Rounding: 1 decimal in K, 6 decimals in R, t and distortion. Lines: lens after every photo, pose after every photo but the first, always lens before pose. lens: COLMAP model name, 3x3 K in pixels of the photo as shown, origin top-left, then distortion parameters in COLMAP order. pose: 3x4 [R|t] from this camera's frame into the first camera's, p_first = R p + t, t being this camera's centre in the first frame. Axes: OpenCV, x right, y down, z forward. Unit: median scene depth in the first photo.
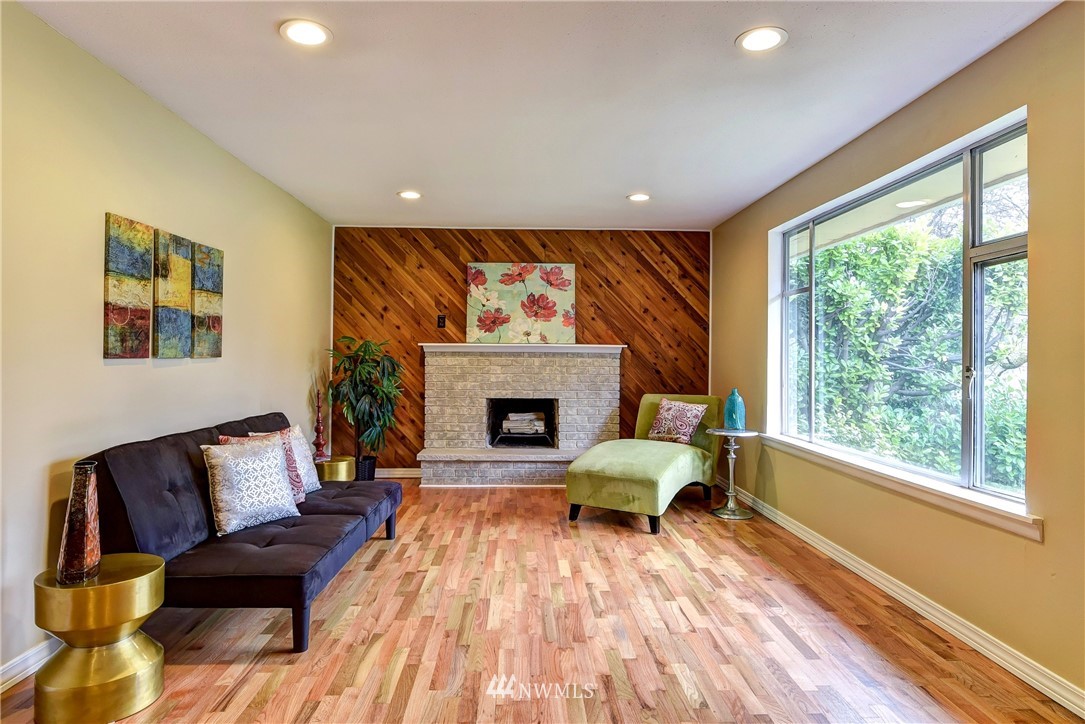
lens RADIAL K [[641.8, 0, 537.8], [0, 641.8, 353.2], [0, 0, 1]] dist [0.020352, -0.029070]
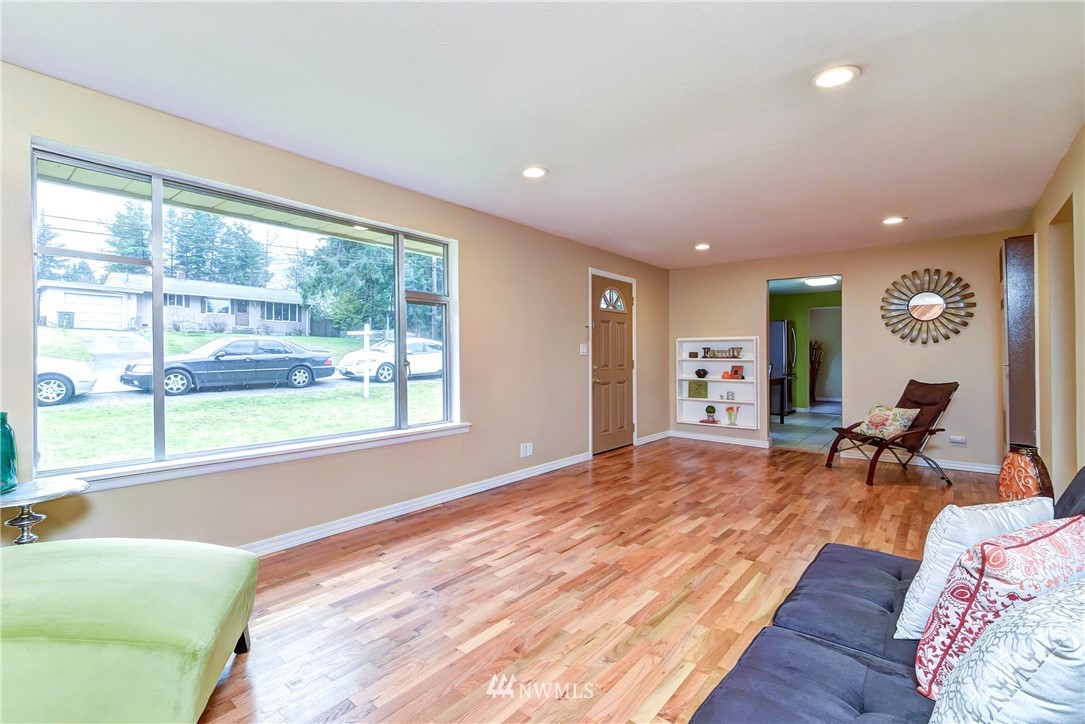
lens RADIAL K [[494.4, 0, 533.6], [0, 494.4, 357.9], [0, 0, 1]] dist [0.023881, -0.021377]
pose [[-0.746016, -0.011419, 0.665831, -0.238591], [-0.011240, 0.999926, 0.004555, 0.003607], [-0.665834, -0.004086, -0.746089, 0.870707]]
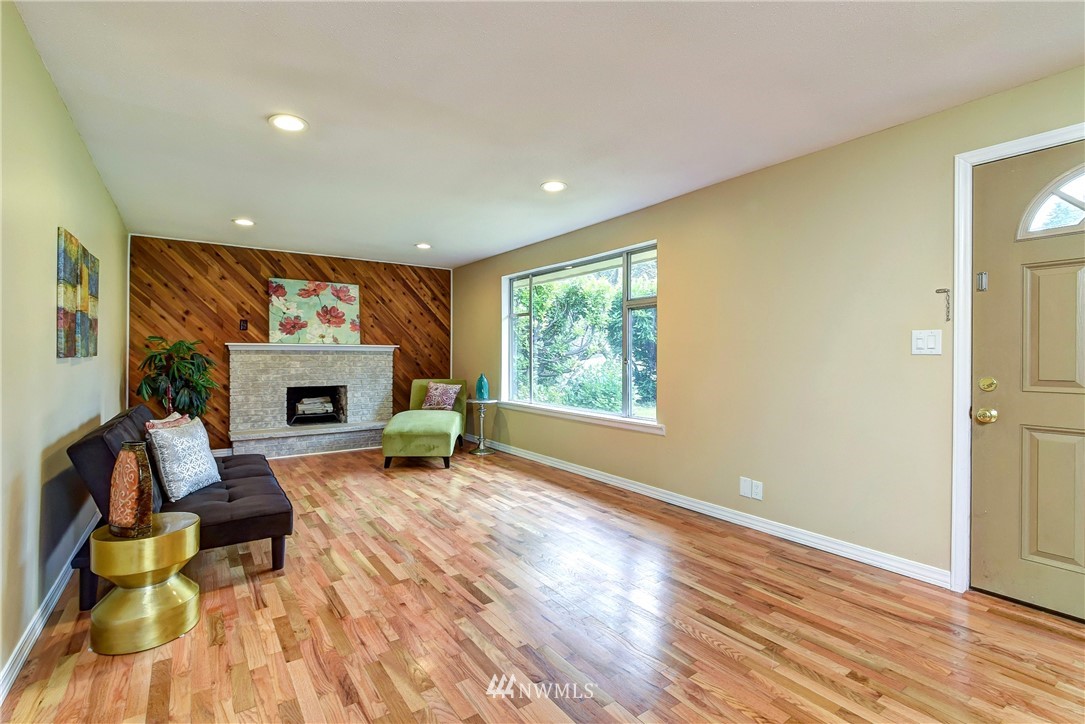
lens RADIAL K [[494.4, 0, 533.6], [0, 494.4, 357.9], [0, 0, 1]] dist [0.023881, -0.021377]
pose [[0.839870, -0.008334, 0.542724, -0.215299], [0.000154, 0.999886, 0.015115, -0.001962], [-0.542788, -0.012611, 0.839775, -0.082413]]
